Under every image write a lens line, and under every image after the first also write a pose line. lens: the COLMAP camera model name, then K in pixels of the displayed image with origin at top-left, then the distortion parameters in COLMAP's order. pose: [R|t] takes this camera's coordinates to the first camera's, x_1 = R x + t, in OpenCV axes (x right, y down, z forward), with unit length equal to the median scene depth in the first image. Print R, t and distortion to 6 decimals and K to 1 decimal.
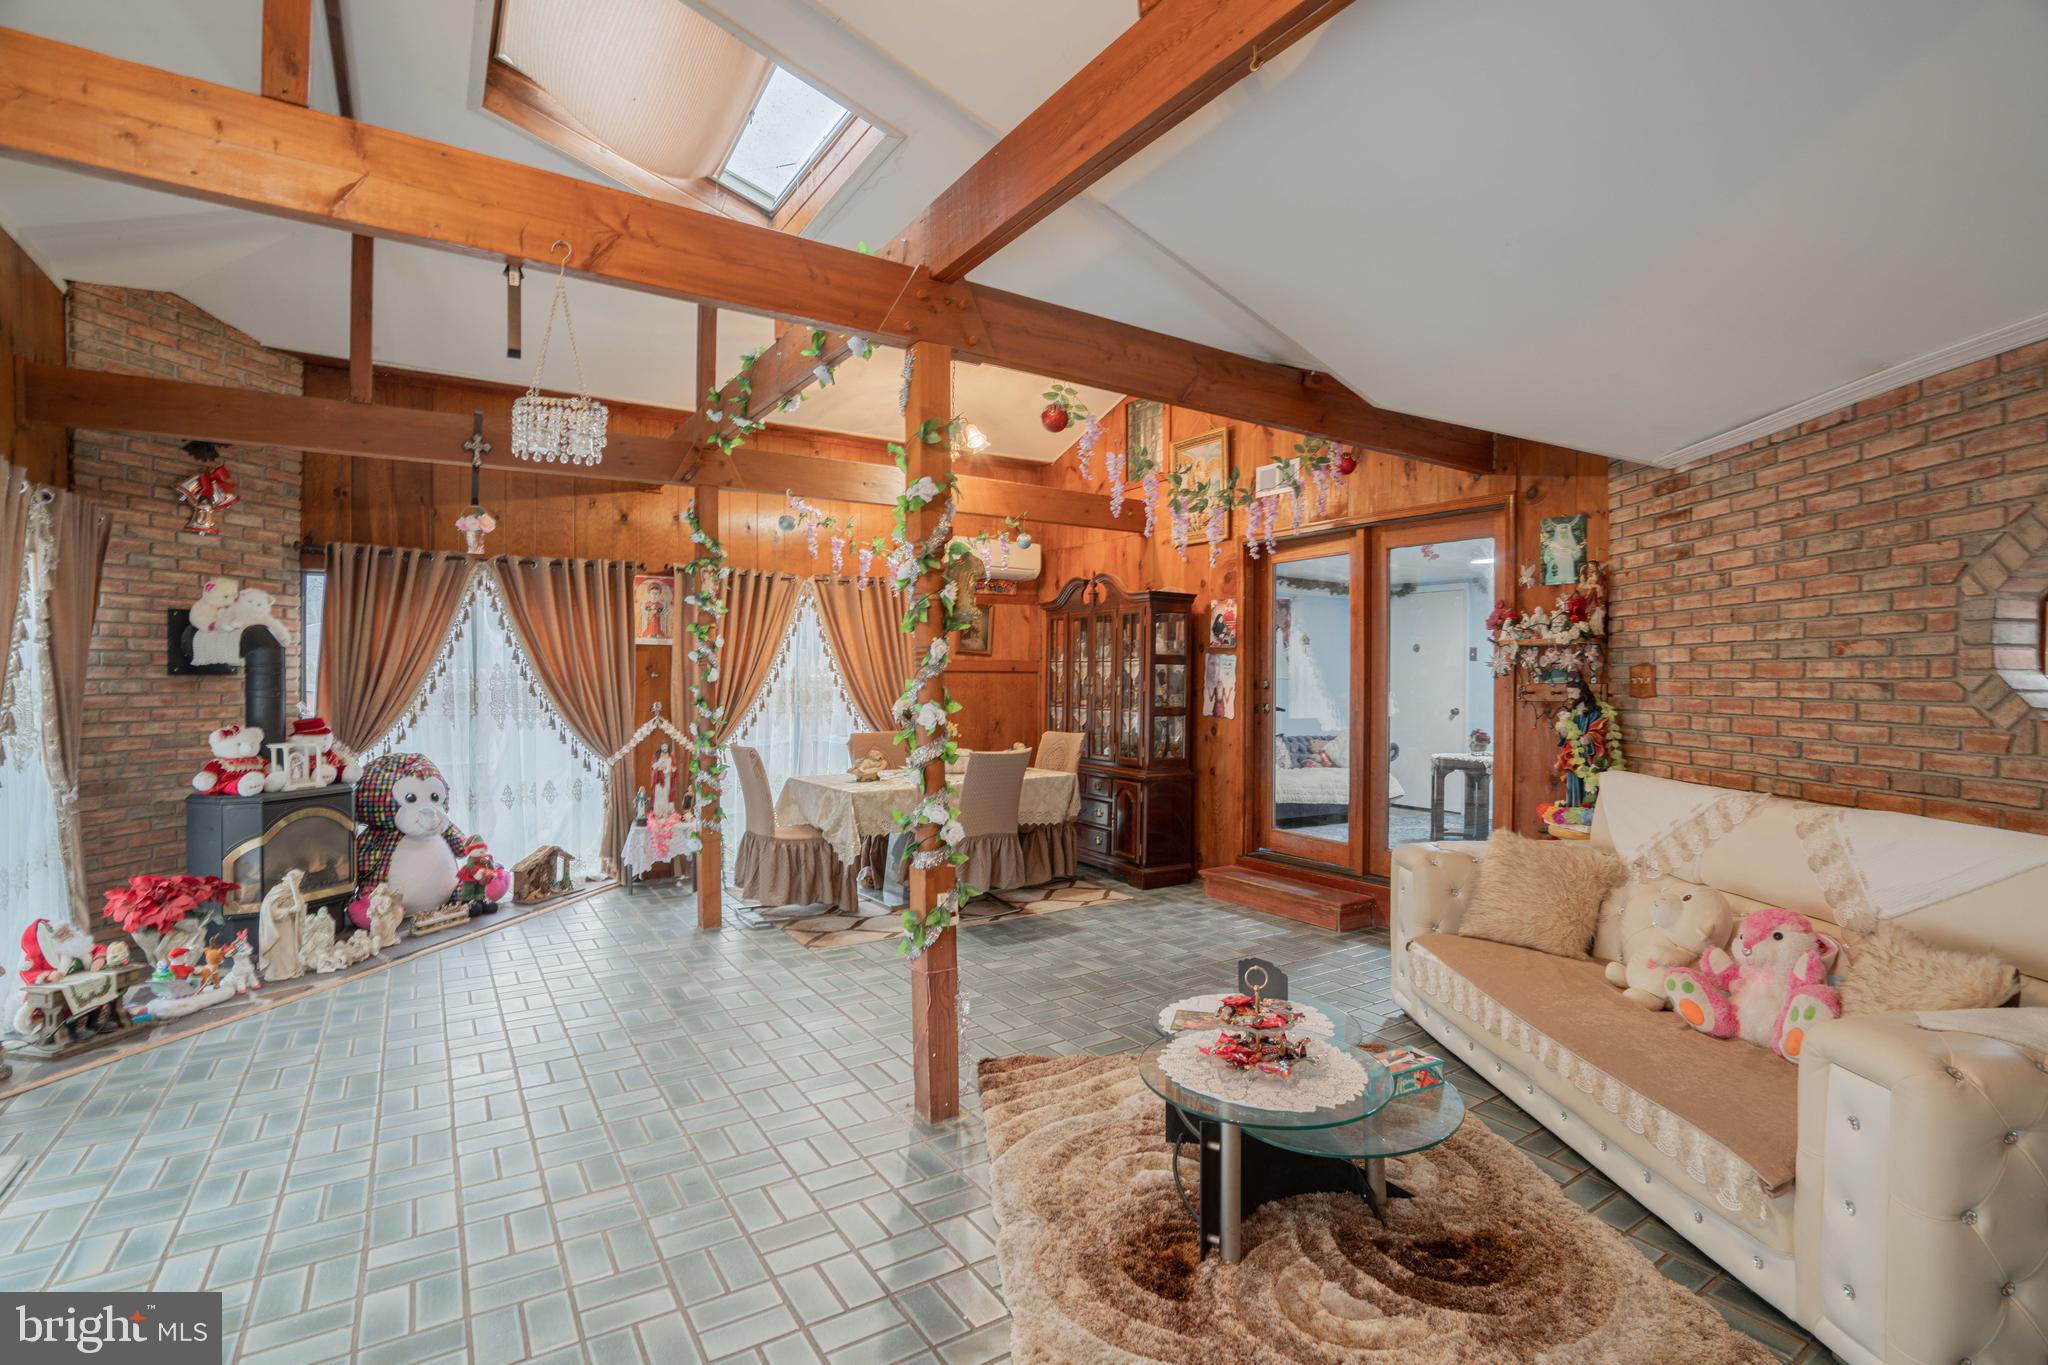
lens RADIAL K [[941.6, 0, 1024.0], [0, 941.6, 682.5], [0, 0, 1]] dist [-0.072224, 0.031903]
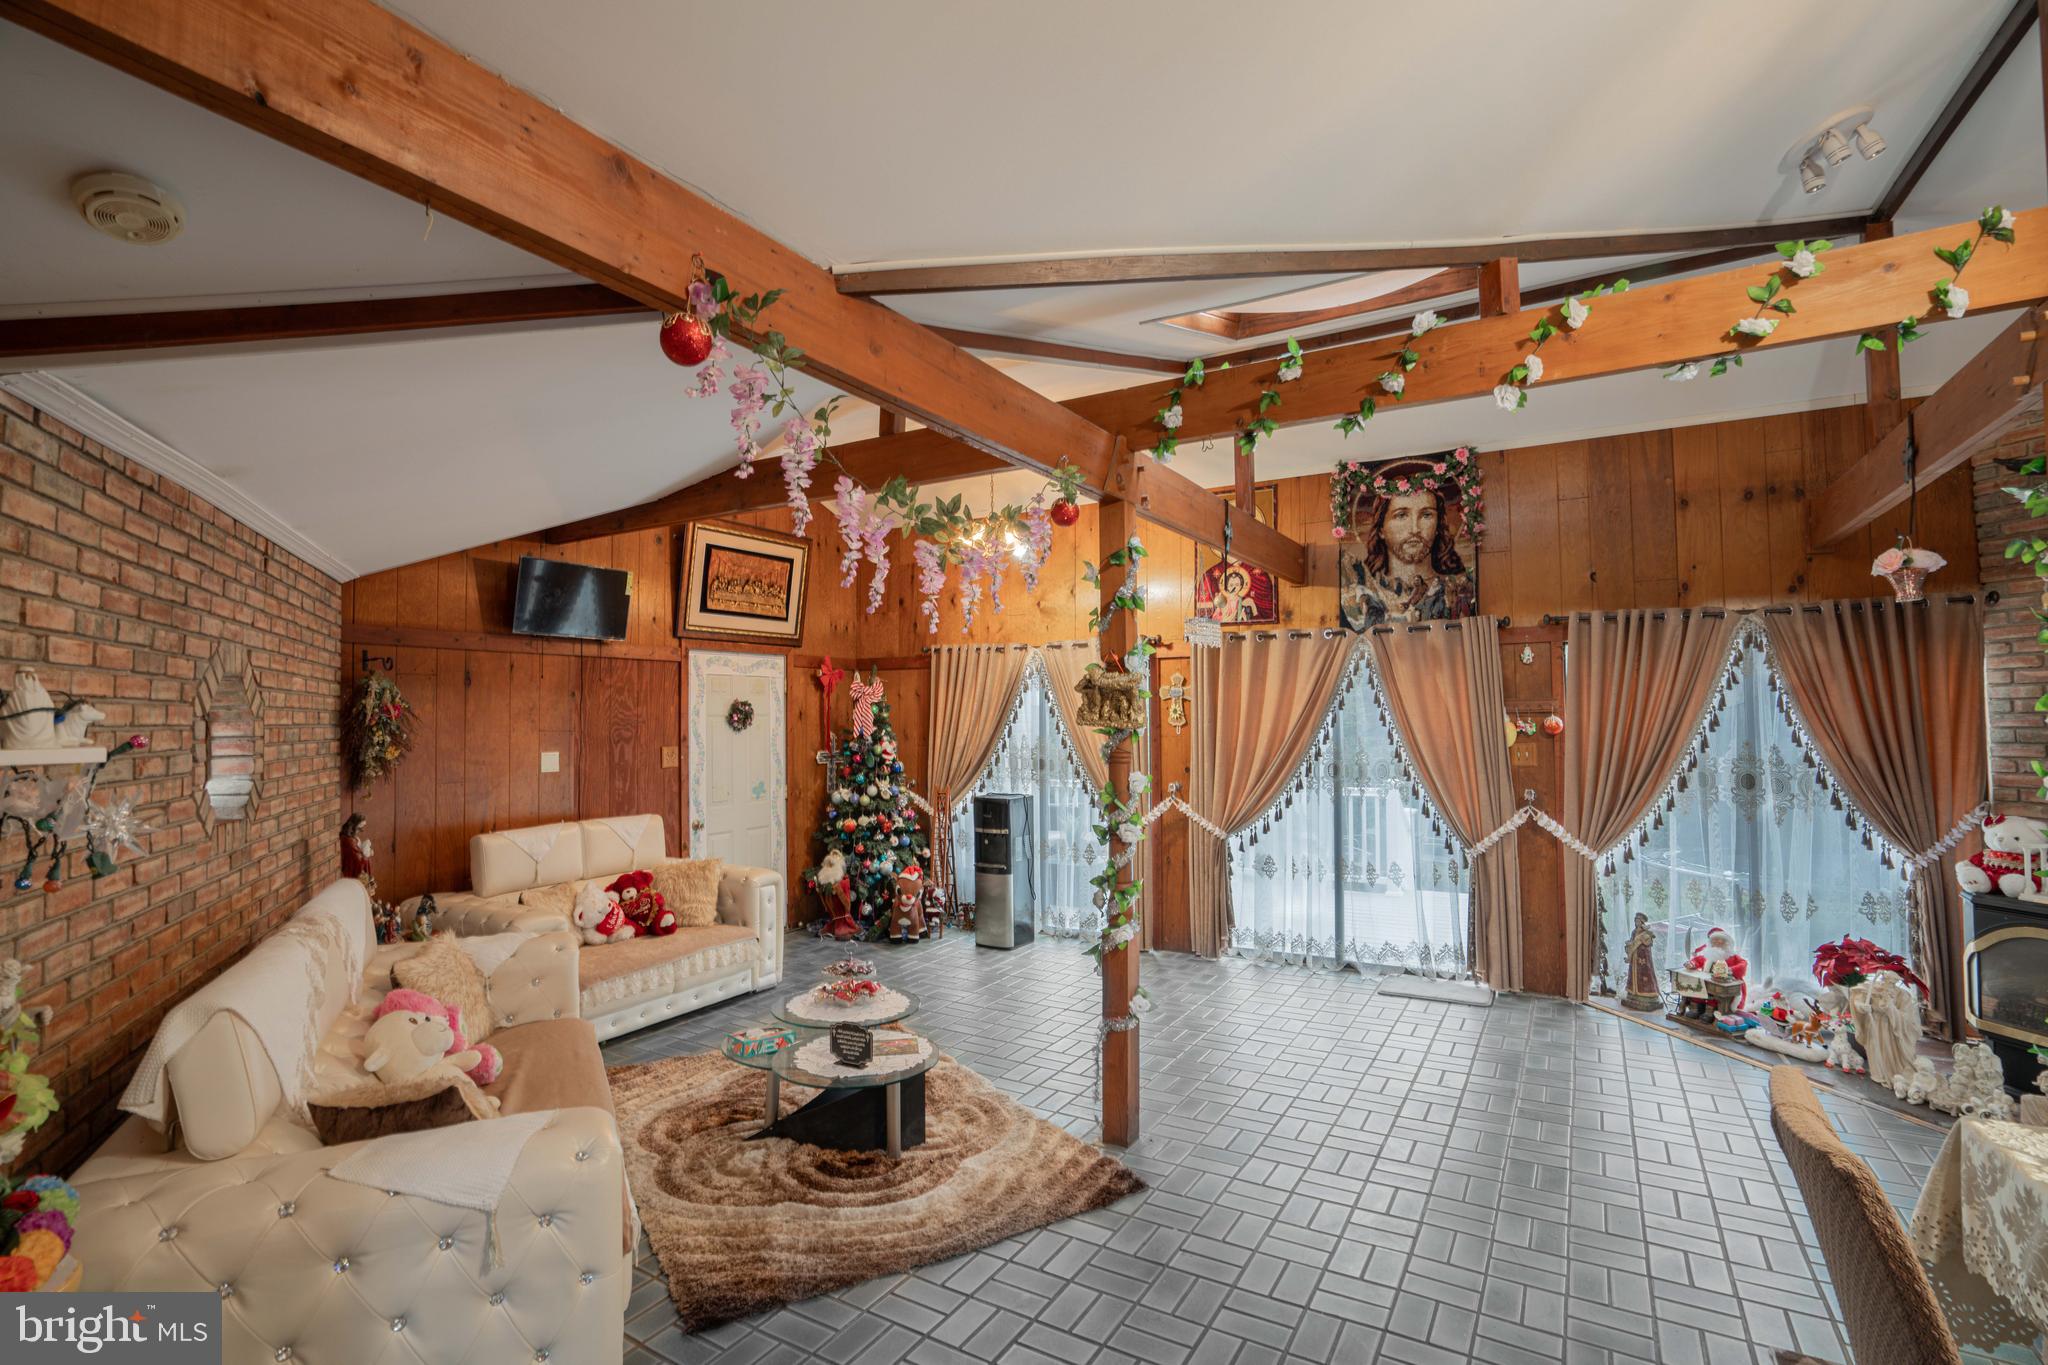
lens RADIAL K [[941.6, 0, 1024.0], [0, 941.6, 682.5], [0, 0, 1]] dist [-0.072224, 0.031903]
pose [[-0.892187, -0.006963, -0.451612, 0.471828], [-0.003660, 0.999960, -0.008188, -0.089276], [0.451651, -0.005653, -0.892177, 1.710417]]
